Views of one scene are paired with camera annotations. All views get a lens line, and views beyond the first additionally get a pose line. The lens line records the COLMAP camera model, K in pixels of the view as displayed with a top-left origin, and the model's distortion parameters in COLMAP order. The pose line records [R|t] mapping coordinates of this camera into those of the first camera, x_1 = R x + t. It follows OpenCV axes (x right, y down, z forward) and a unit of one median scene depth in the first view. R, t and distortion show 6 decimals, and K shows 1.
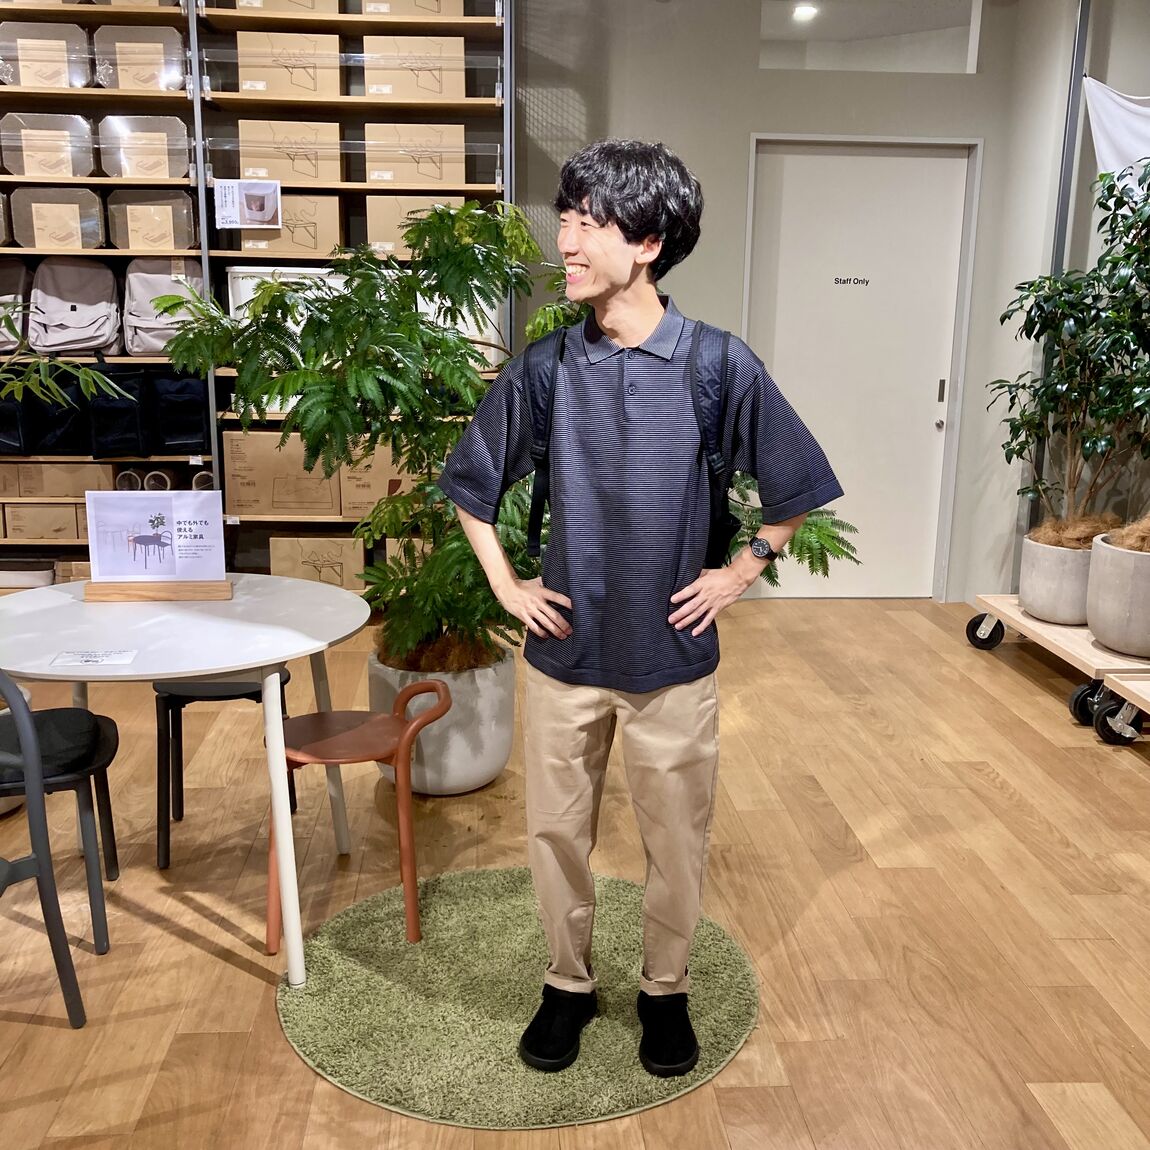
lens RADIAL K [[1295.8, 0, 575.0], [0, 1295.8, 575.0], [0, 0, 1]] dist [0.037515, -0.065225]
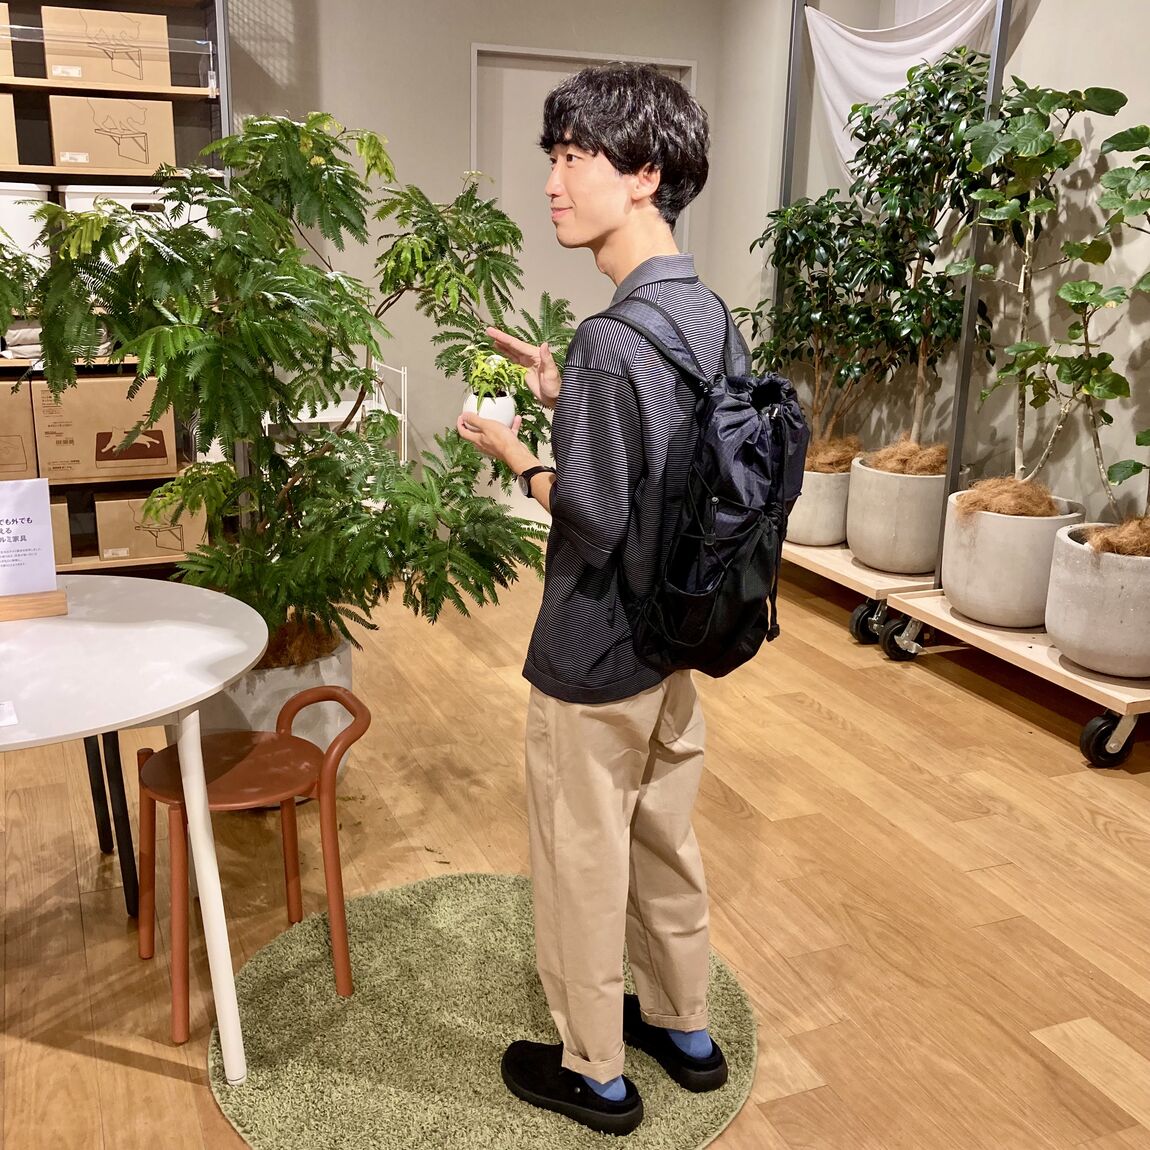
lens RADIAL K [[1297.4, 0, 595.0], [0, 1297.4, 559.4], [0, 0, 1]] dist [-0.007842, 0.045081]
pose [[0.942738, -0.077052, 0.324513, -0.149520], [0.060034, 0.996260, 0.062146, -0.030745], [-0.328088, -0.039106, 0.943837, 0.102390]]
